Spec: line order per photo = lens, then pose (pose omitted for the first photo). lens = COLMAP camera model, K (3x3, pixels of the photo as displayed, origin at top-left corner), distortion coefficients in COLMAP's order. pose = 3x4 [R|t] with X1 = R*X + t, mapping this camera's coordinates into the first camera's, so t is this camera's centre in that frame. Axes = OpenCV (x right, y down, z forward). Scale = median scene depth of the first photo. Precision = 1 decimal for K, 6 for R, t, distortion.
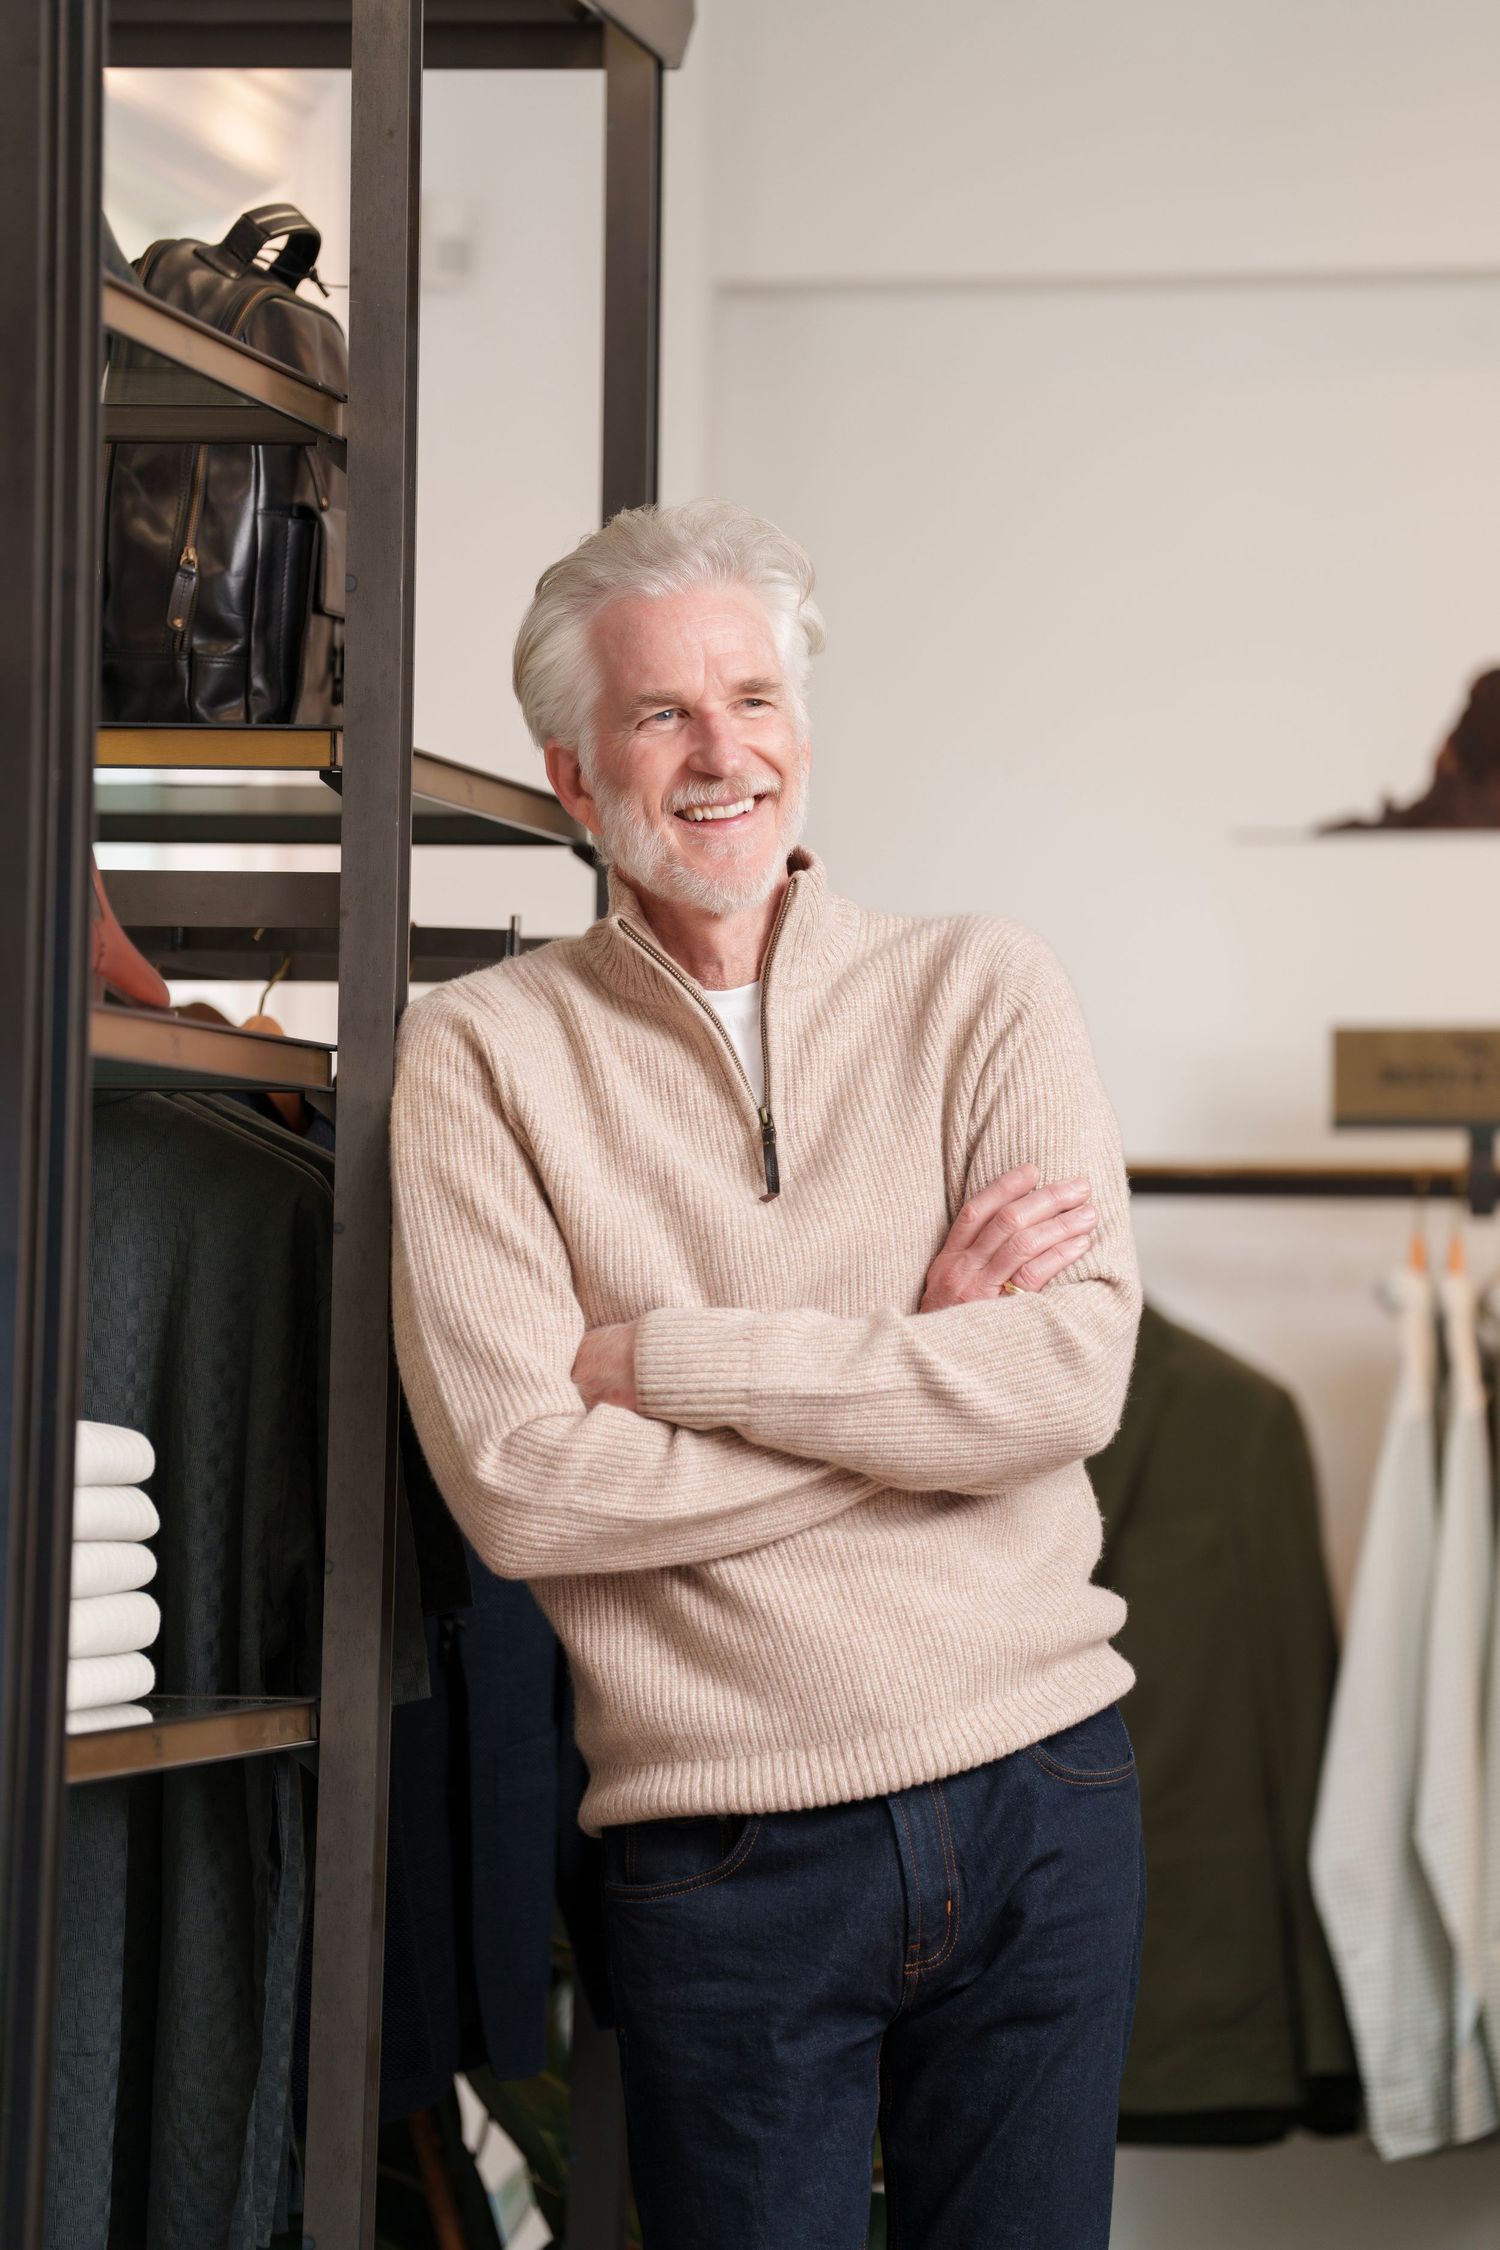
lens RADIAL K [[9895.4, 0, 748.3], [0, 9895.4, 1133.9], [0, 0, 1]] dist [2.511013, 0.000000]
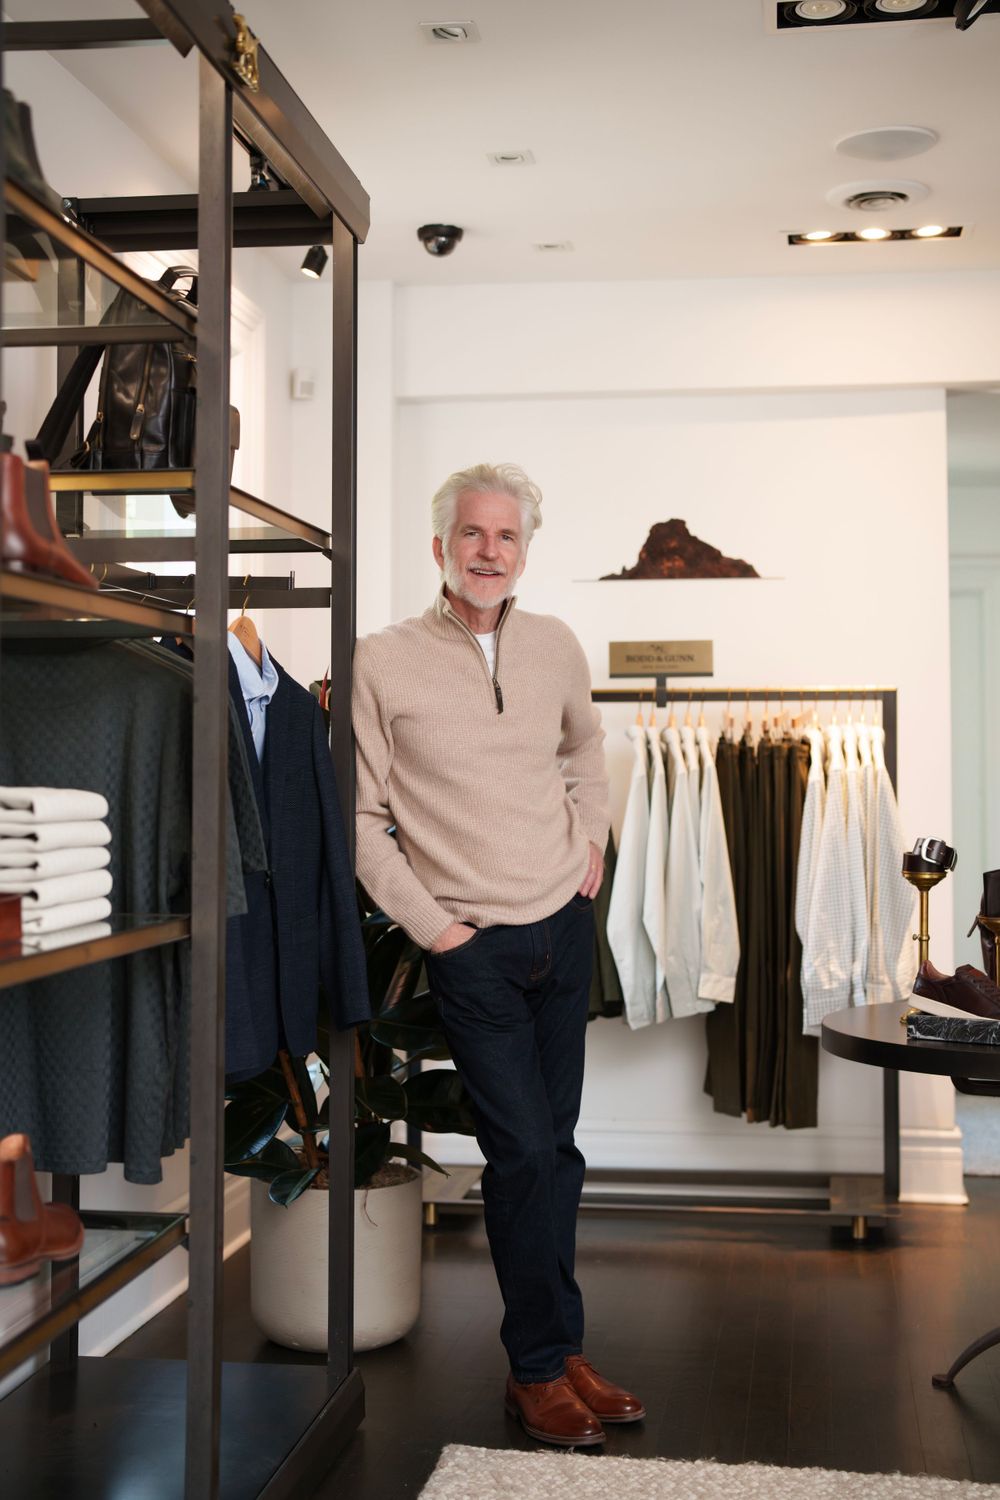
lens RADIAL K [[2201.1, 0, 496.6], [0, 2201.1, 751.1], [0, 0, 1]] dist [-0.462225, 0.000000]
pose [[0.999517, -0.013763, 0.027869, 0.010433], [0.013252, 0.999742, 0.018426, 0.012347], [-0.028116, -0.018048, 0.999442, 0.510420]]
